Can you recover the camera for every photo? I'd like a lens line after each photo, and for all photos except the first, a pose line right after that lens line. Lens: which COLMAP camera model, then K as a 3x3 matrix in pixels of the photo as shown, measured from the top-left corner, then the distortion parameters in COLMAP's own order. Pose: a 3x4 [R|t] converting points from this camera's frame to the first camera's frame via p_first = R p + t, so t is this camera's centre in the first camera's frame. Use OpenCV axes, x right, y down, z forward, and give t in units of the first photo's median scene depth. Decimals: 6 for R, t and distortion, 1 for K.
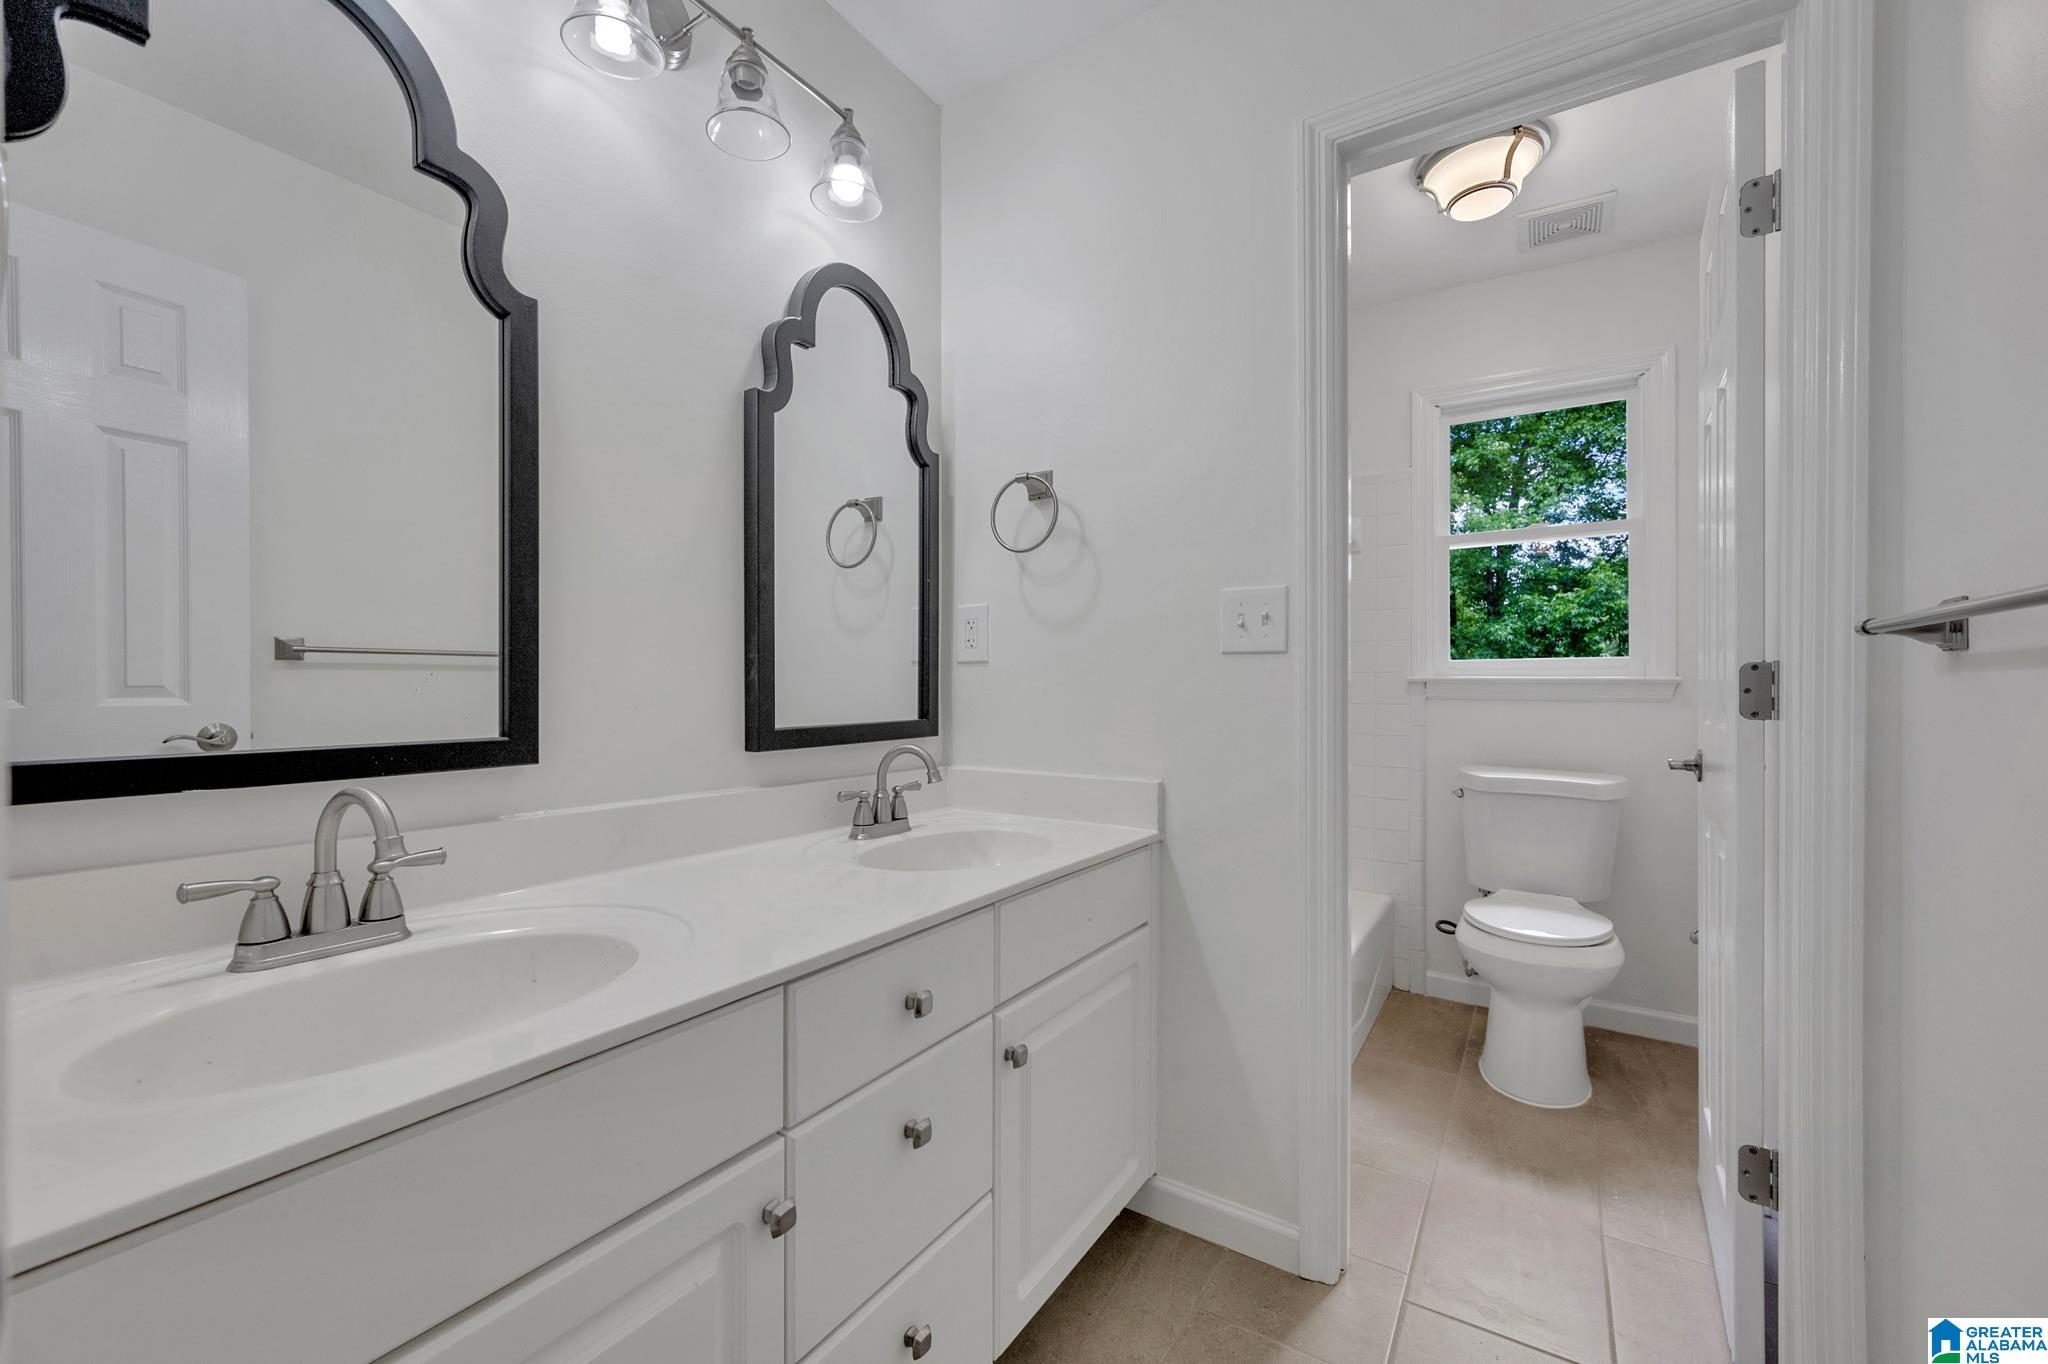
lens RADIAL K [[813.9, 0, 1019.9], [0, 813.9, 689.8], [0, 0, 1]] dist [-0.002131, 0.000493]
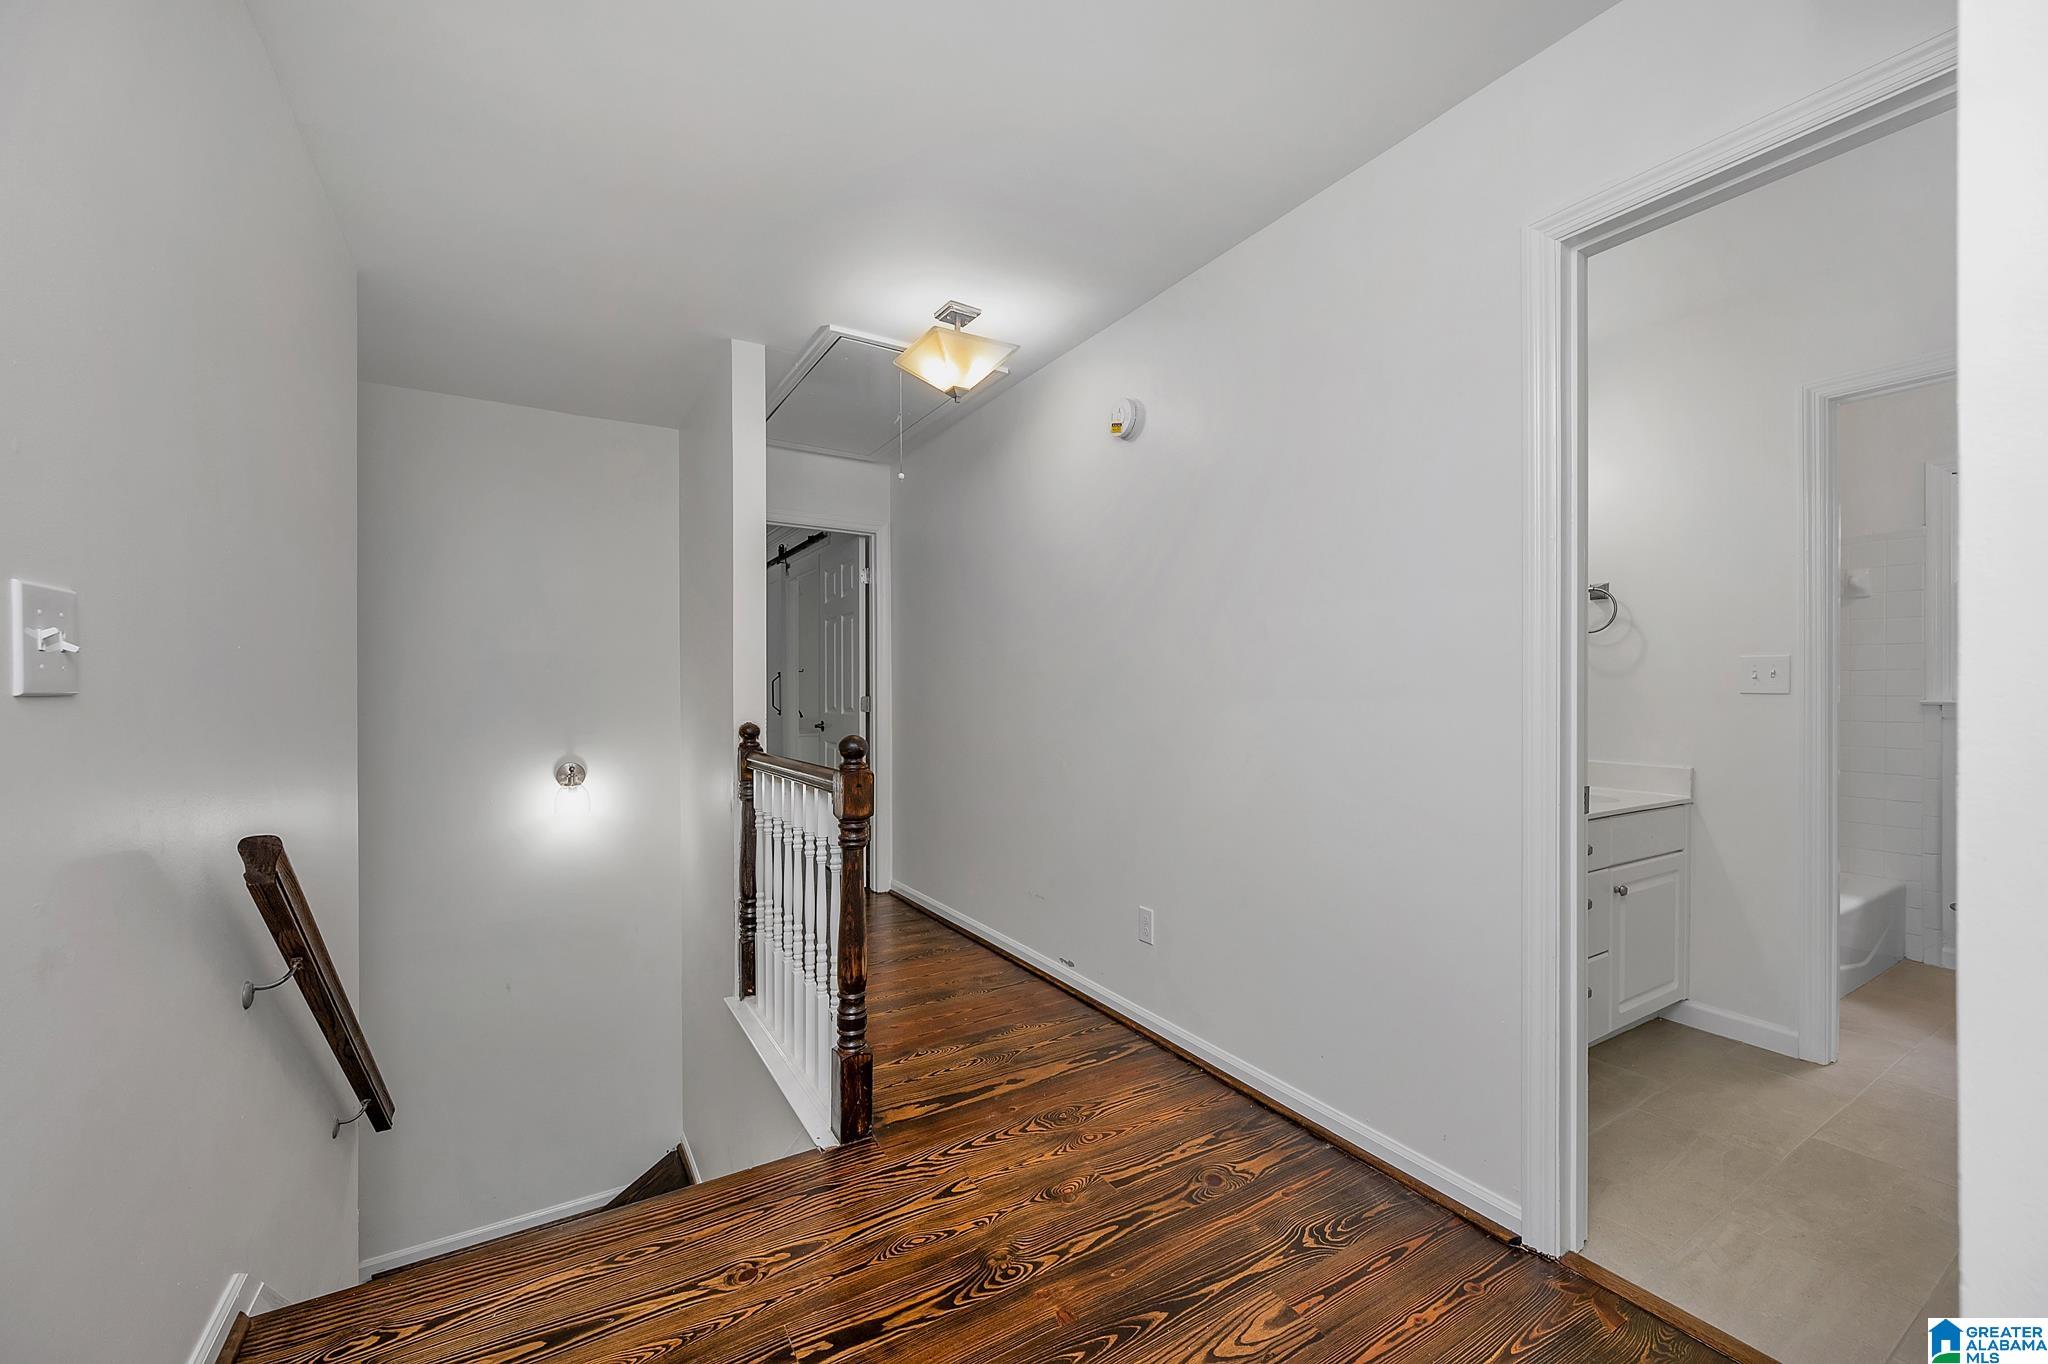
lens RADIAL K [[801.3, 0, 1028.4], [0, 801.3, 689.4], [0, 0, 1]] dist [-0.003646, -0.000189]
pose [[0.901884, 0.001714, -0.431975, -0.371636], [-0.002569, 0.999996, -0.001395, -0.047949], [0.431971, 0.002368, 0.901884, -1.146971]]
